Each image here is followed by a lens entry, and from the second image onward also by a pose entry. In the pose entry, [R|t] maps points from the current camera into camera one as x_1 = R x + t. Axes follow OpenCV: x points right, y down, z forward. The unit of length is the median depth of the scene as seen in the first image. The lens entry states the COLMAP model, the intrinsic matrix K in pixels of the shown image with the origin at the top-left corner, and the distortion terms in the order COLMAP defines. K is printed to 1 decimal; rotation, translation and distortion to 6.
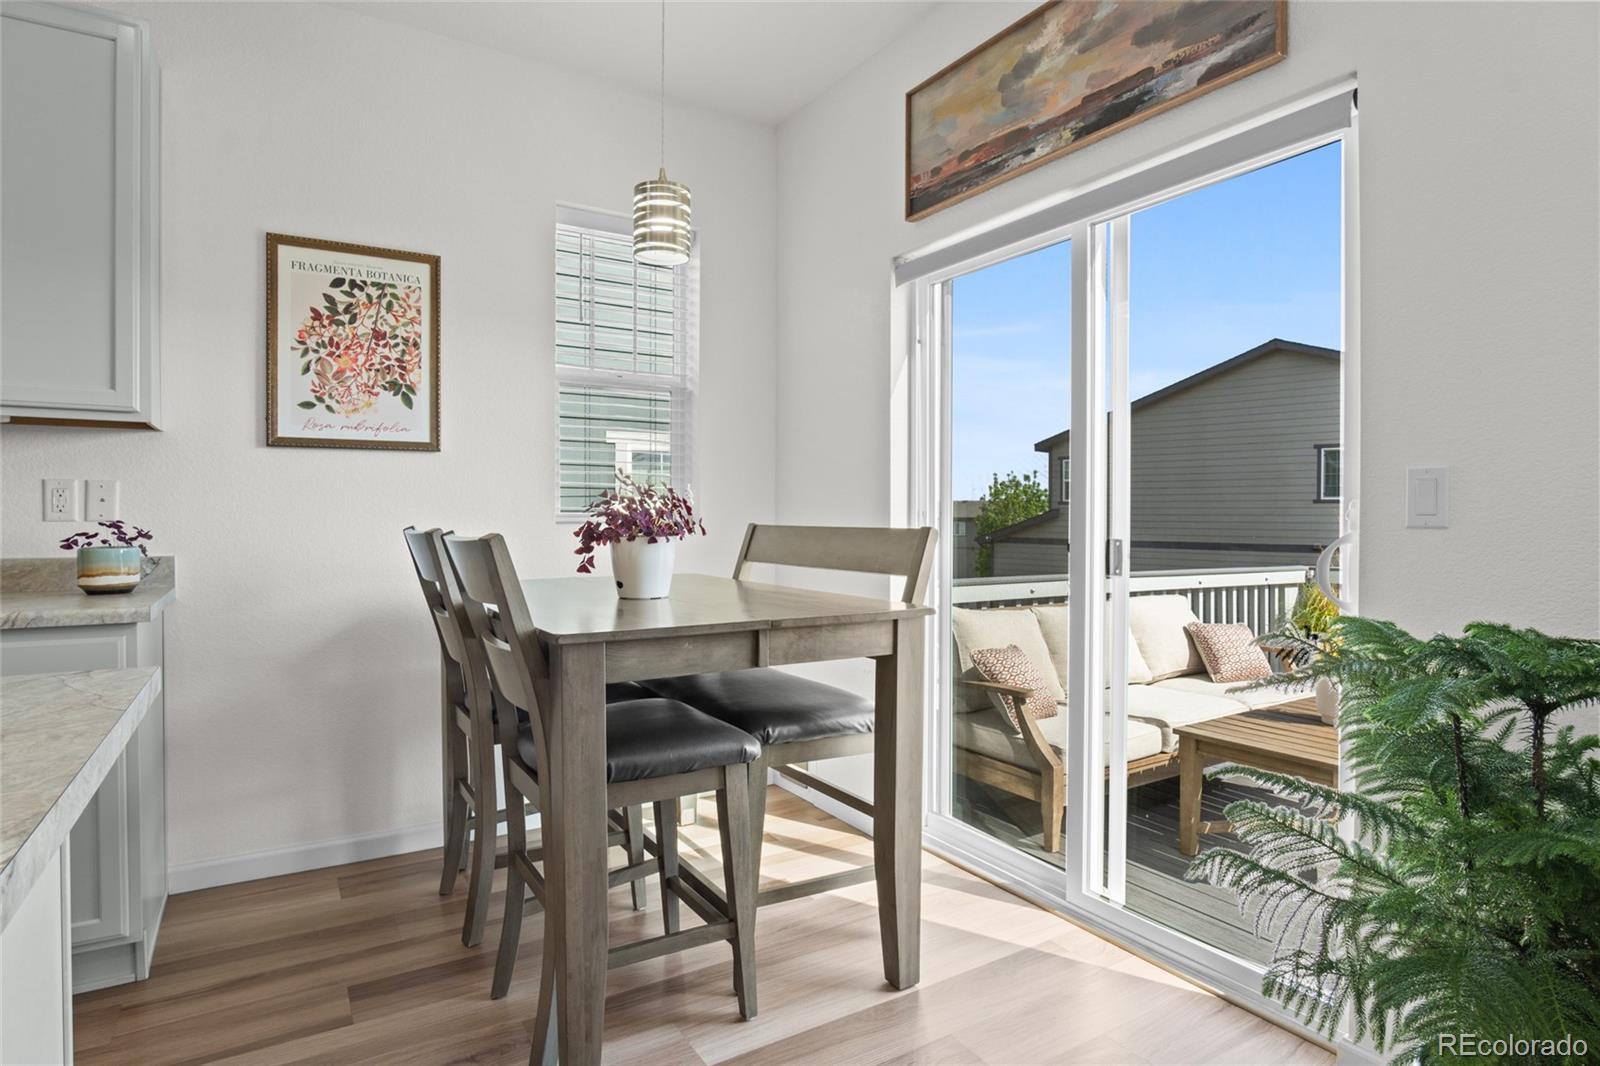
lens RADIAL K [[858.6, 0, 803.5], [0, 858.6, 522.9], [0, 0, 1]] dist [-0.032079, 0.007595]
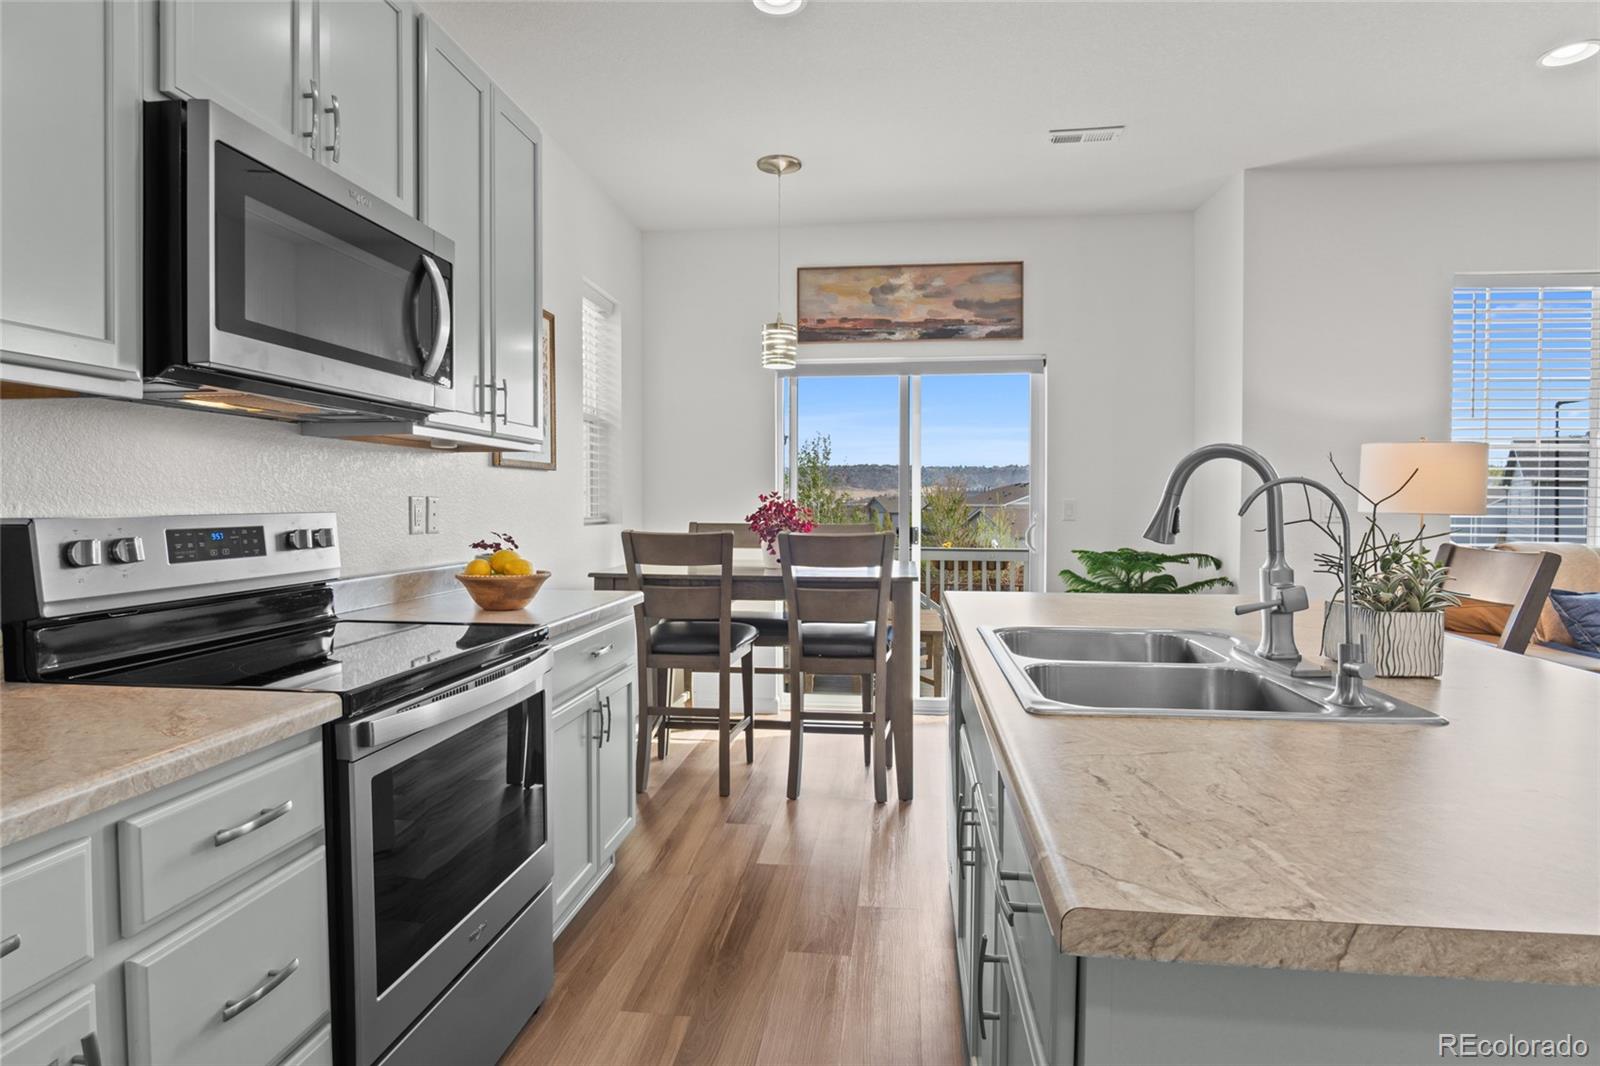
lens RADIAL K [[858.6, 0, 789.7], [0, 858.6, 530.6], [0, 0, 1]] dist [-0.032079, 0.007595]
pose [[0.630857, -0.028222, 0.775385, -1.275522], [0.008074, 0.999523, 0.029811, -0.032149], [-0.775857, -0.012546, 0.630784, -0.074910]]
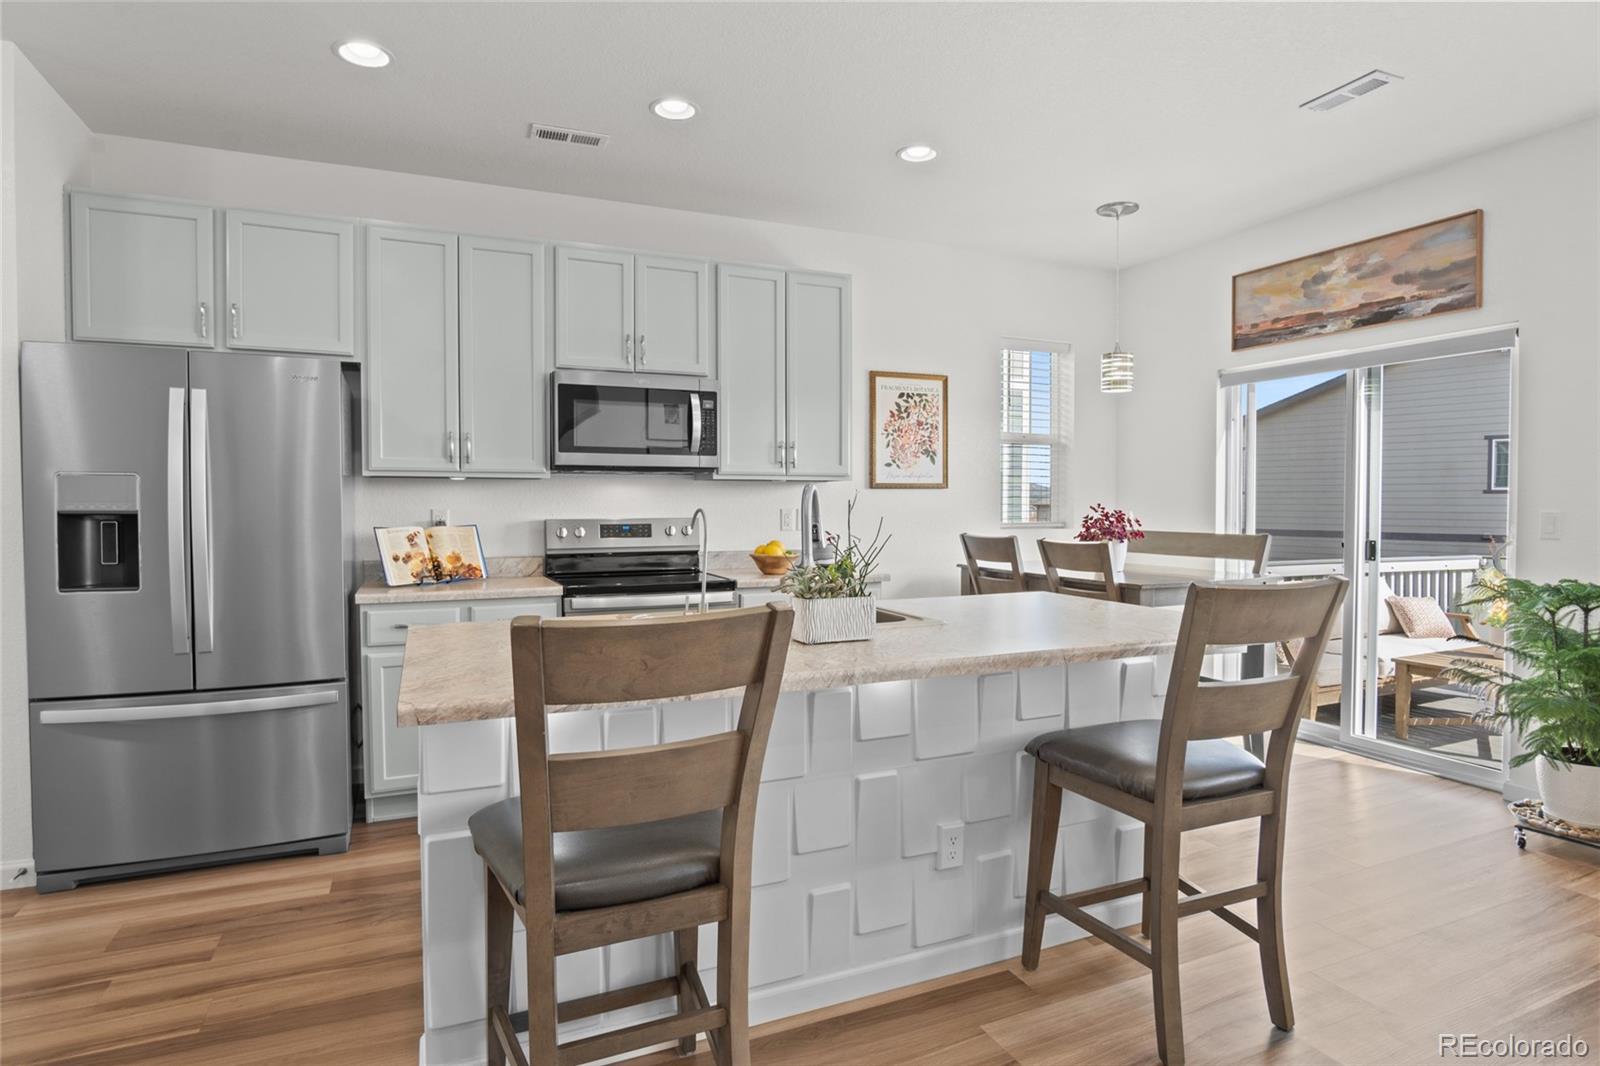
lens RADIAL K [[858.6, 0, 803.9], [0, 858.6, 524.3], [0, 0, 1]] dist [-0.032079, 0.007595]
pose [[0.990779, -0.000729, -0.135486, -0.513132], [0.003135, 0.999841, 0.017540, -0.044745], [0.135452, -0.017803, 0.990624, -0.827307]]
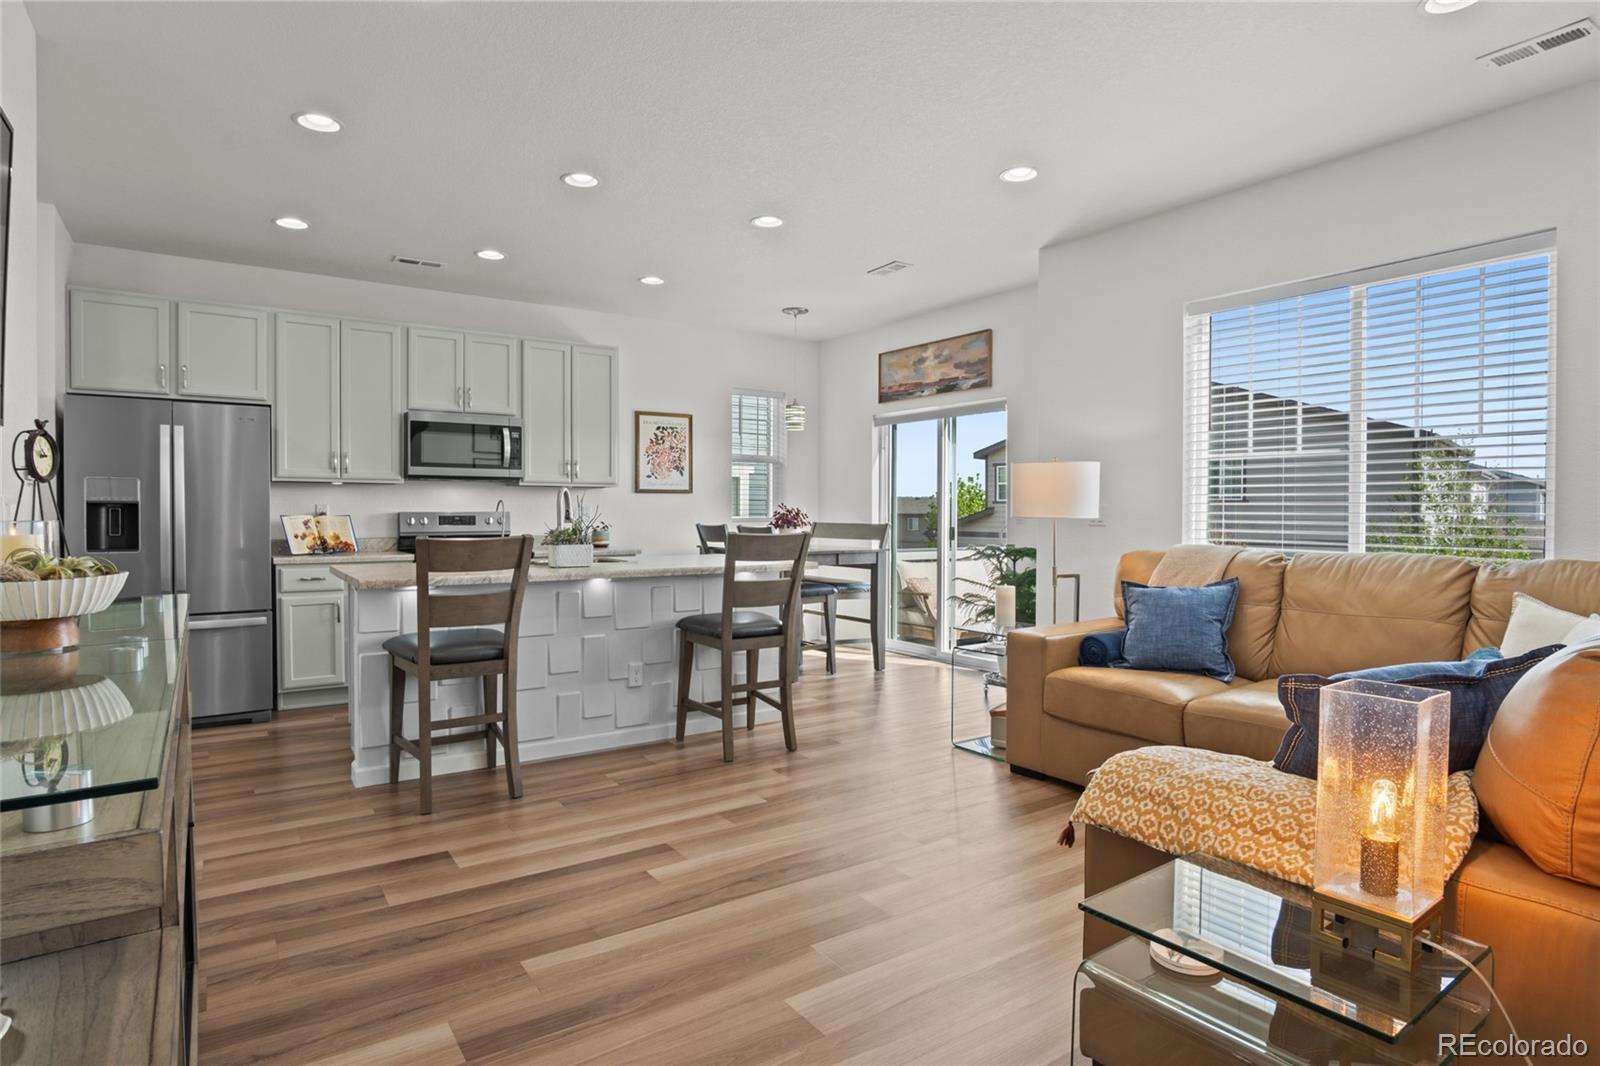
lens RADIAL K [[858.6, 0, 800.7], [0, 858.6, 526.4], [0, 0, 1]] dist [-0.032079, 0.007595]
pose [[0.998852, -0.001764, 0.047872, -0.246705], [0.001301, 0.999952, 0.009702, -0.011423], [-0.047887, -0.009628, 0.998806, -1.624510]]
